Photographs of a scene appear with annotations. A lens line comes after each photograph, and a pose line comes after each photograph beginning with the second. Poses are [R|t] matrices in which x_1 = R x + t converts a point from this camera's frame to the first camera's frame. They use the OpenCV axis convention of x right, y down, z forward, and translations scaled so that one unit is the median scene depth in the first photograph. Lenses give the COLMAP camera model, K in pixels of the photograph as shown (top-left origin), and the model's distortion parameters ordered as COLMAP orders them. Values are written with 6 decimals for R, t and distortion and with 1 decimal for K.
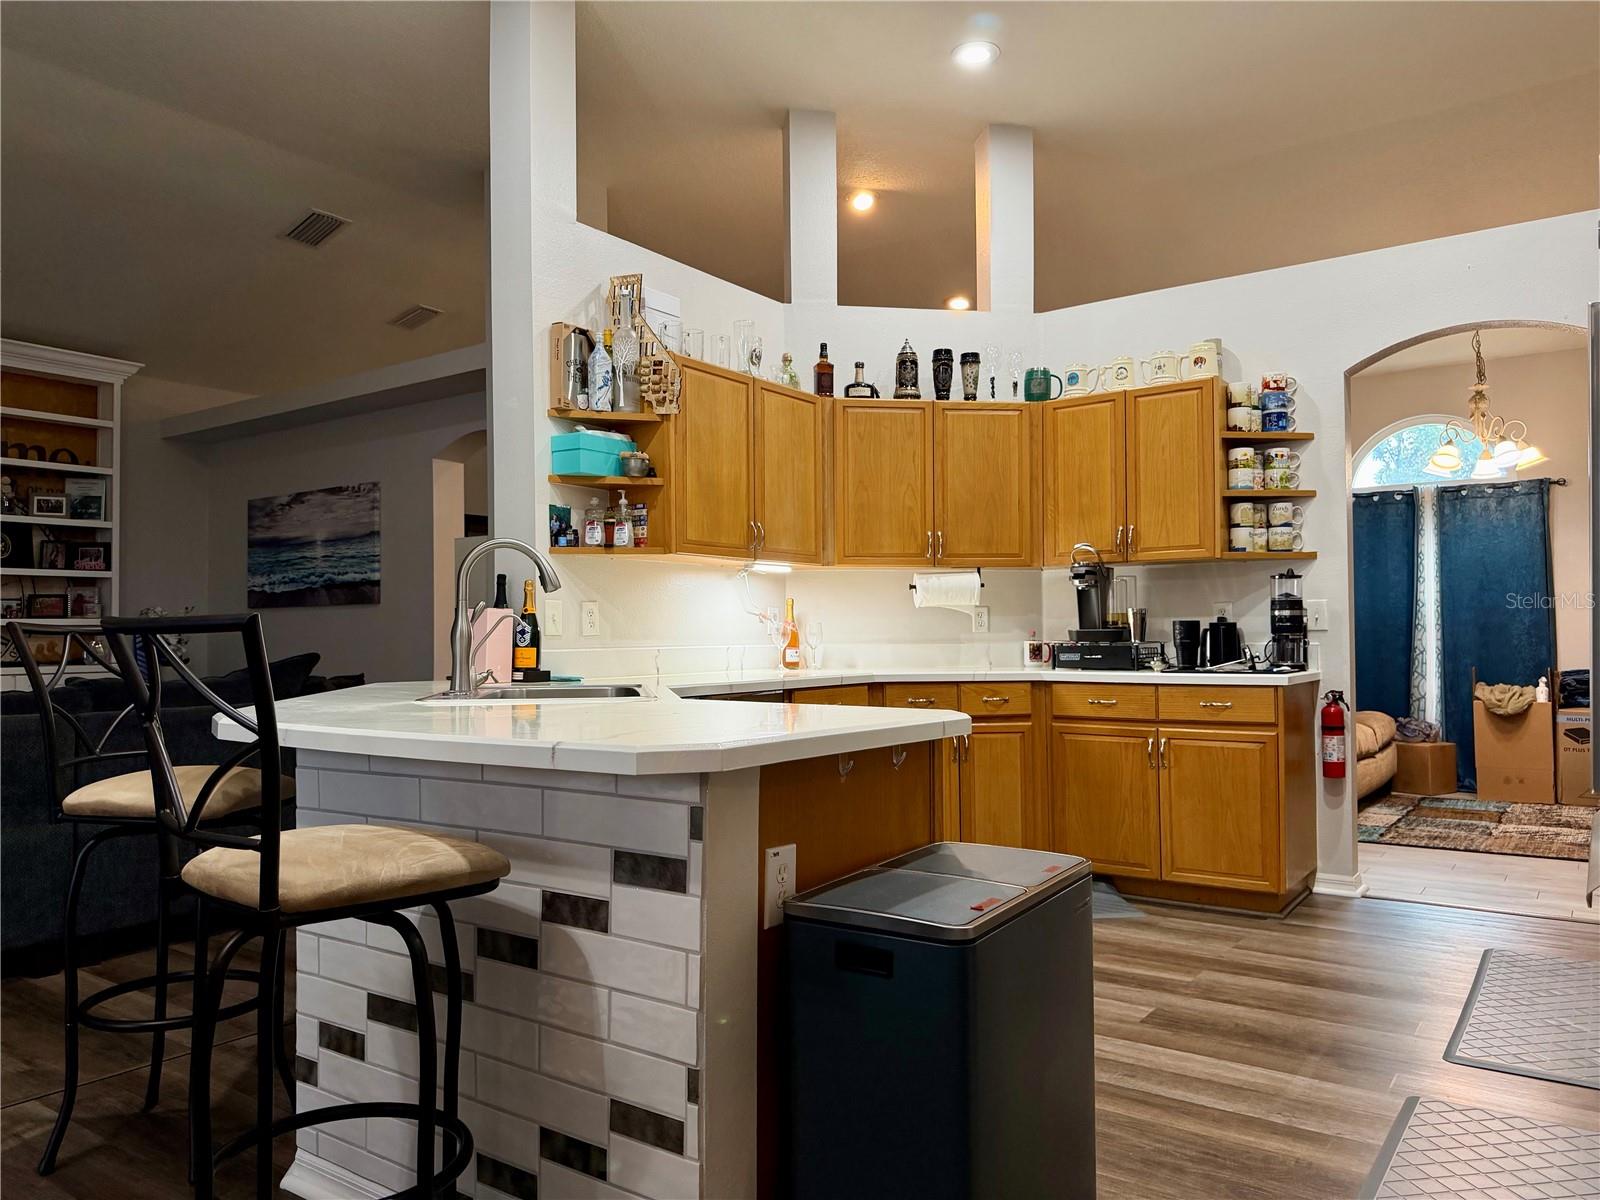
lens RADIAL K [[1137.7, 0, 796.9], [0, 1137.7, 601.5], [0, 0, 1]] dist [0.044892, -0.050011]
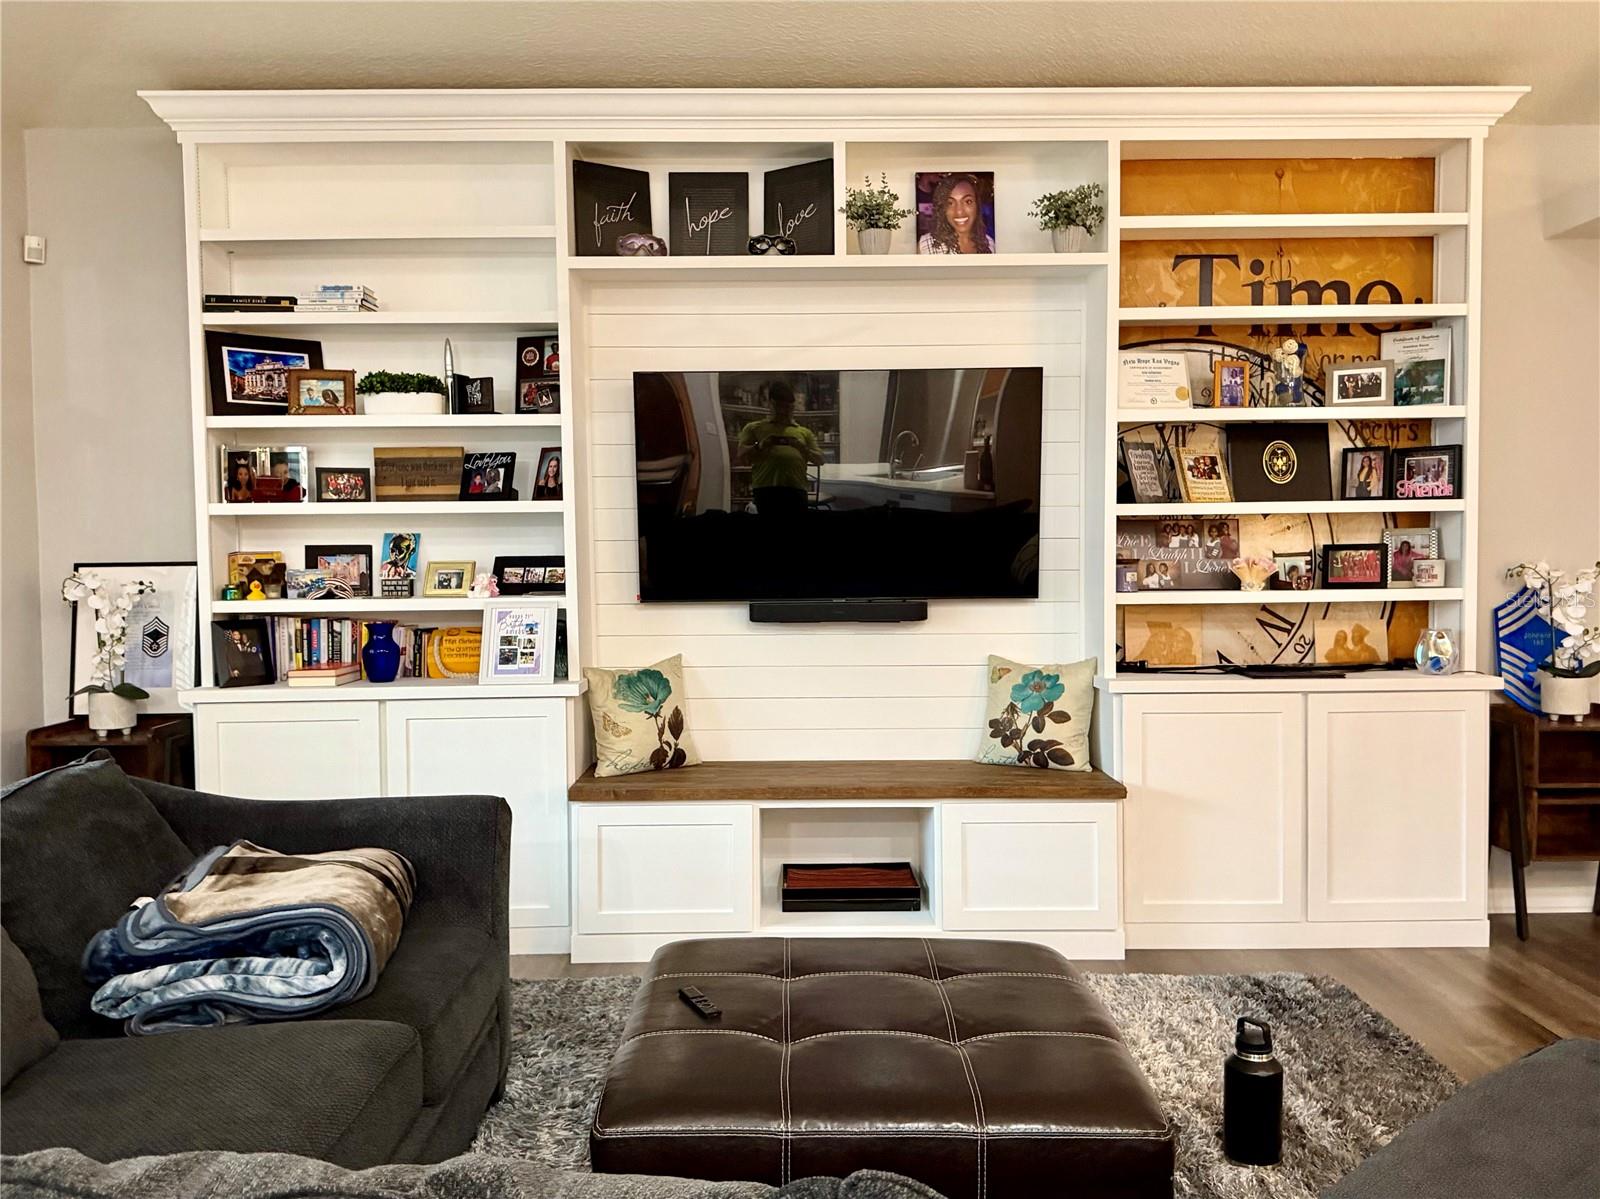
lens RADIAL K [[1365.0, 0, 784.7], [0, 1365.0, 607.8], [0, 0, 1]] dist [0.050889, -0.043828]
pose [[0.592482, 0.035895, -0.804784, -0.278758], [0.028863, 0.997420, 0.065736, -0.028201], [0.805067, -0.062176, 0.589917, 0.382388]]
